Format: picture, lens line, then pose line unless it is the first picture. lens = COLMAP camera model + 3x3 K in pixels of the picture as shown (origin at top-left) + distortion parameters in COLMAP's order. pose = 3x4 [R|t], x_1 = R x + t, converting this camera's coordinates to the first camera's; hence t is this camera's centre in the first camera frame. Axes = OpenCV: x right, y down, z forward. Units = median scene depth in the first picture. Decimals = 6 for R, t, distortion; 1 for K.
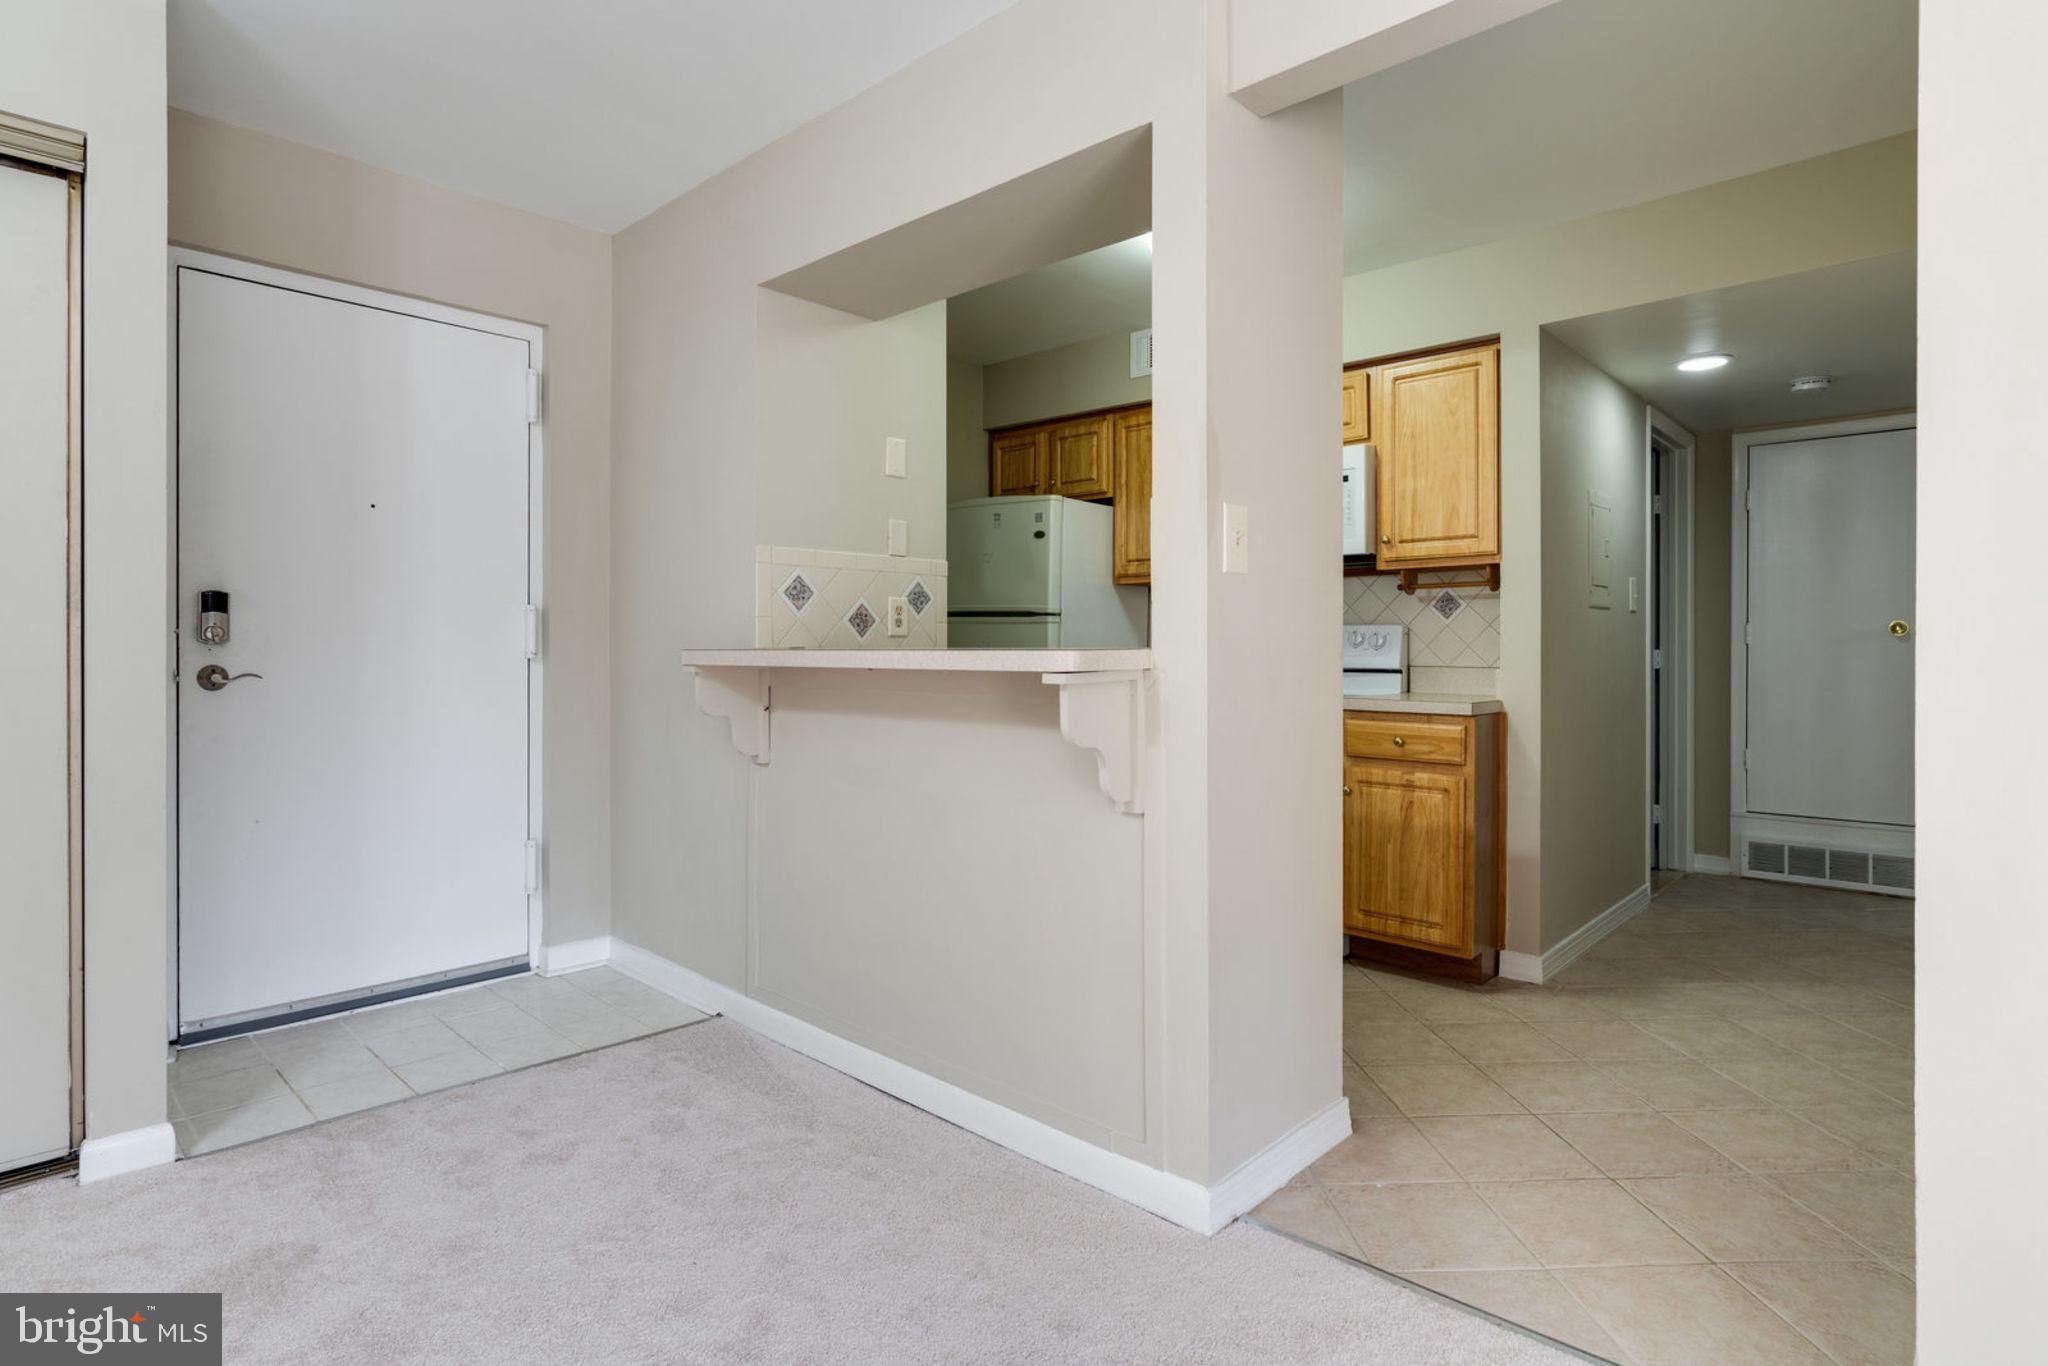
lens RADIAL K [[1042.5, 0, 1032.9], [0, 1042.5, 664.3], [0, 0, 1]] dist [-0.012549, 0.006270]
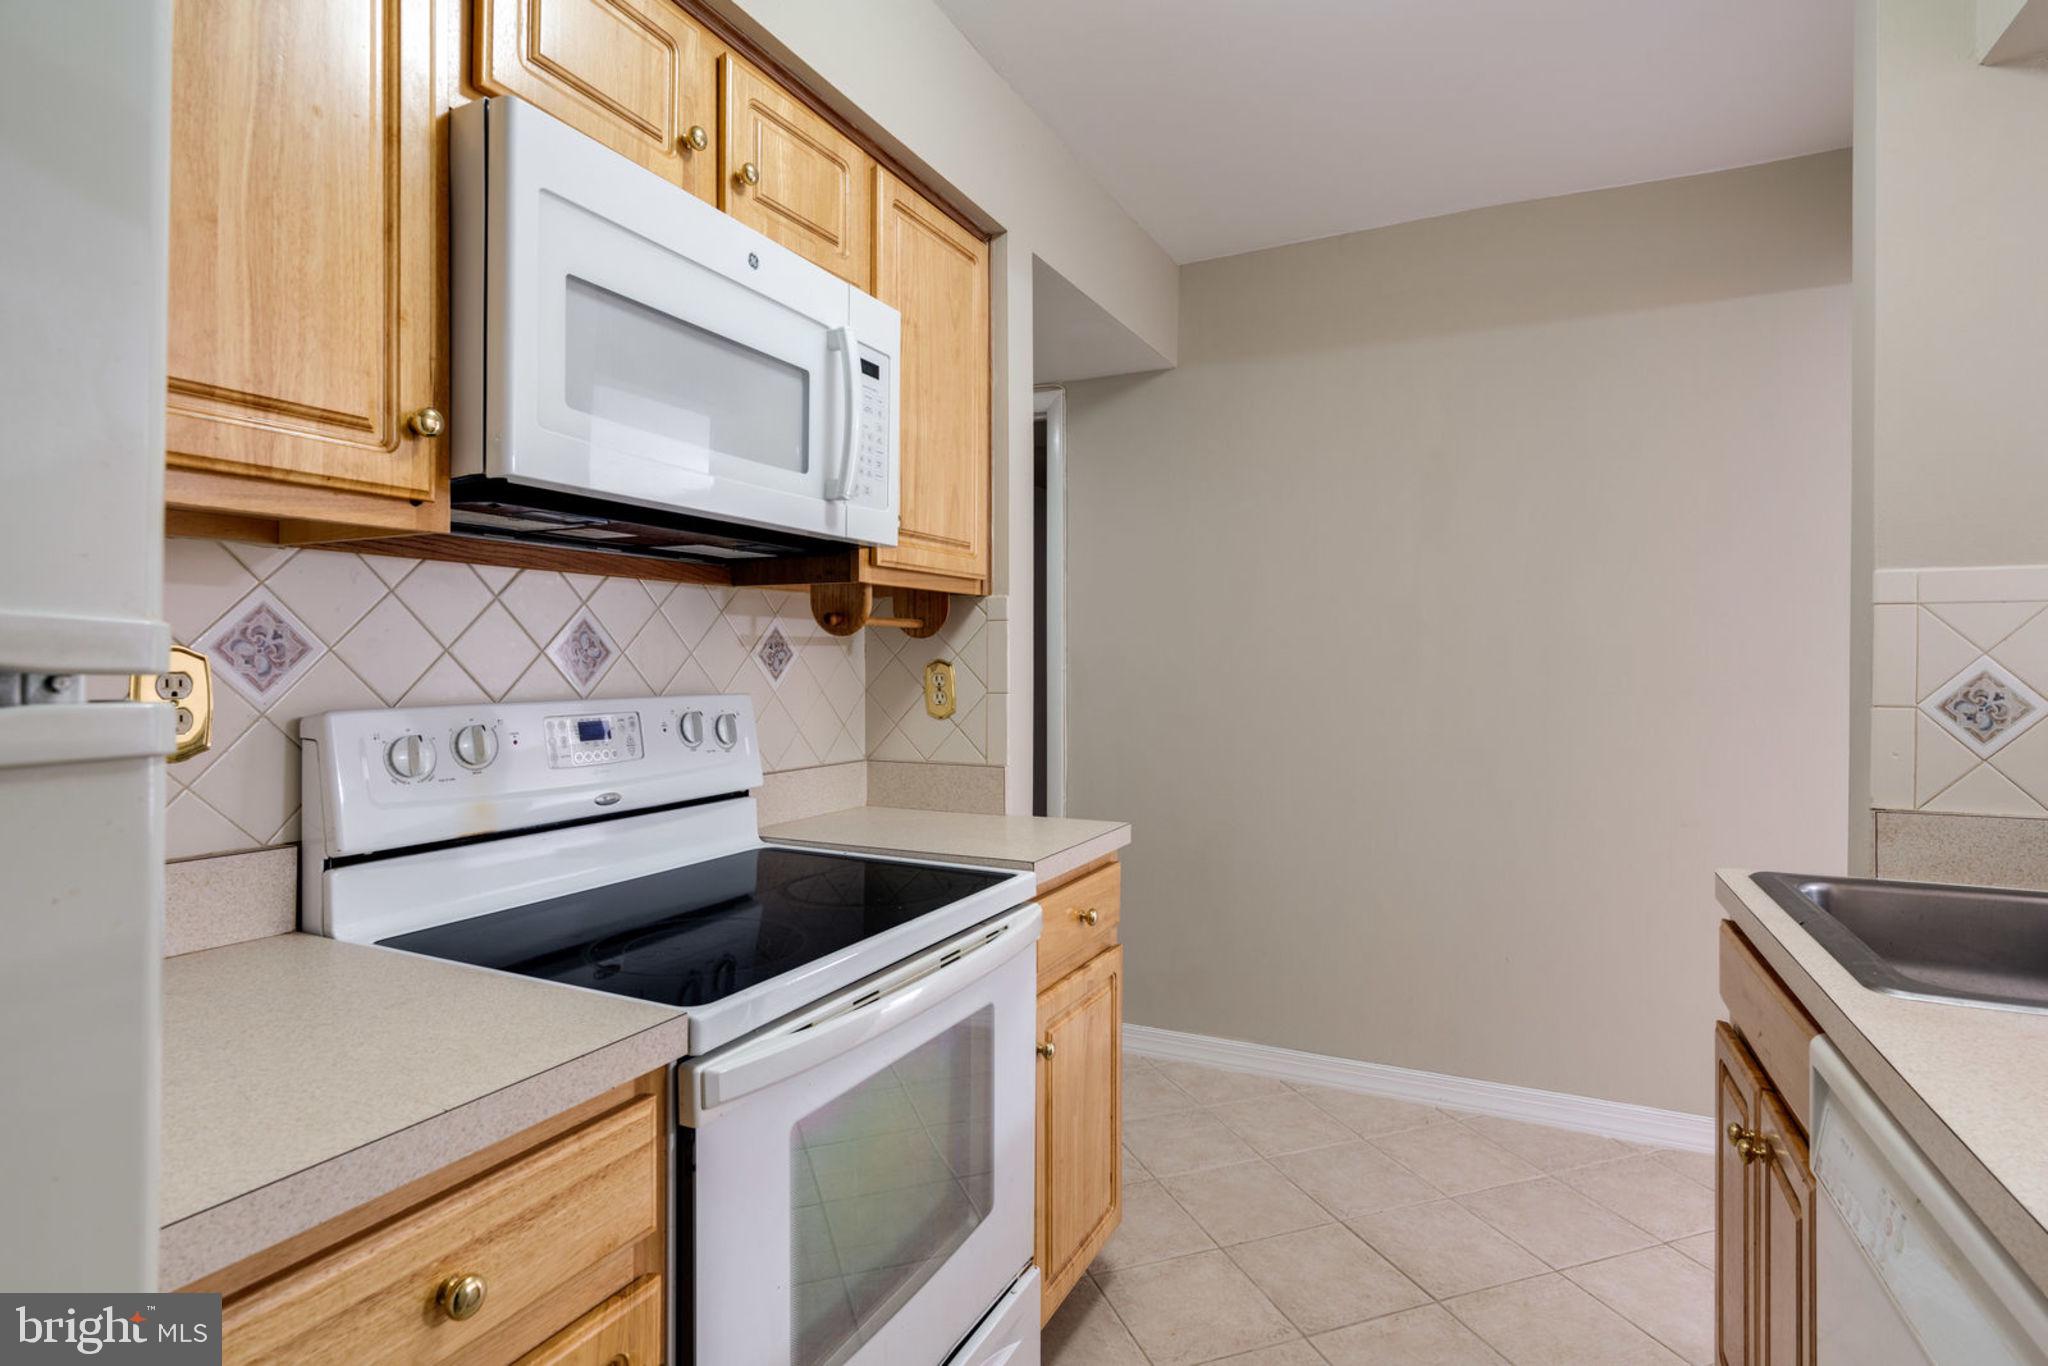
lens RADIAL K [[1042.5, 0, 1006.9], [0, 1042.5, 669.4], [0, 0, 1]] dist [-0.012549, 0.006270]
pose [[-0.279204, -0.011615, 0.960162, -0.164077], [0.011682, 0.999812, 0.015491, -0.067189], [-0.960161, 0.015541, -0.279016, 1.245278]]
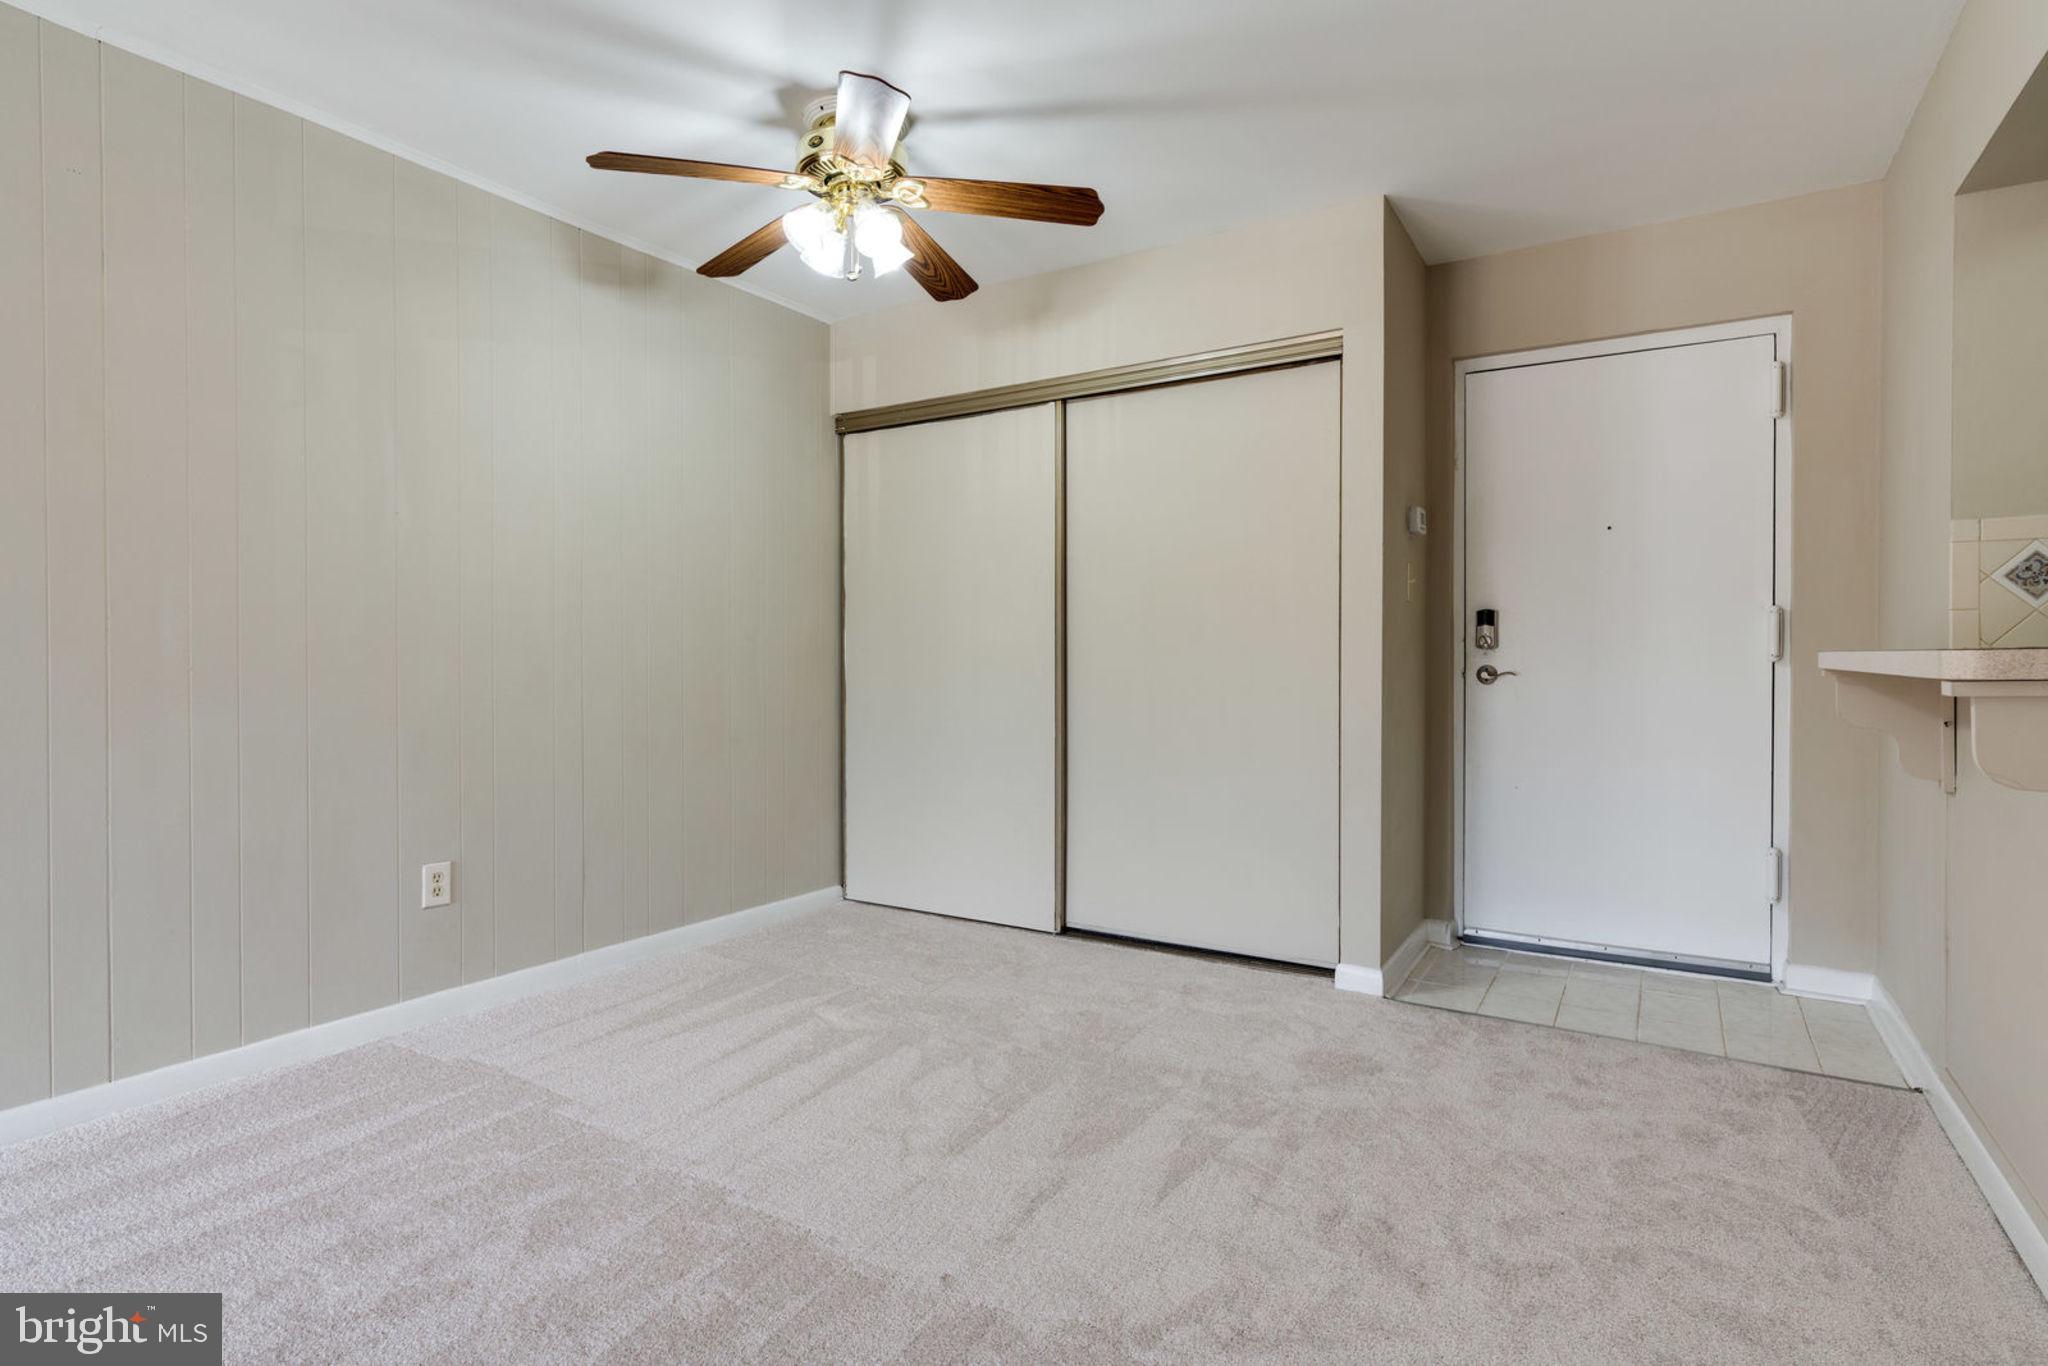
lens RADIAL K [[1042.5, 0, 1006.0], [0, 1042.5, 693.3], [0, 0, 1]] dist [-0.012549, 0.006270]
pose [[0.187198, 0.033114, -0.981764, 0.344703], [-0.009342, 0.999446, 0.031929, -0.000193], [0.982278, 0.003195, 0.187403, 0.120758]]
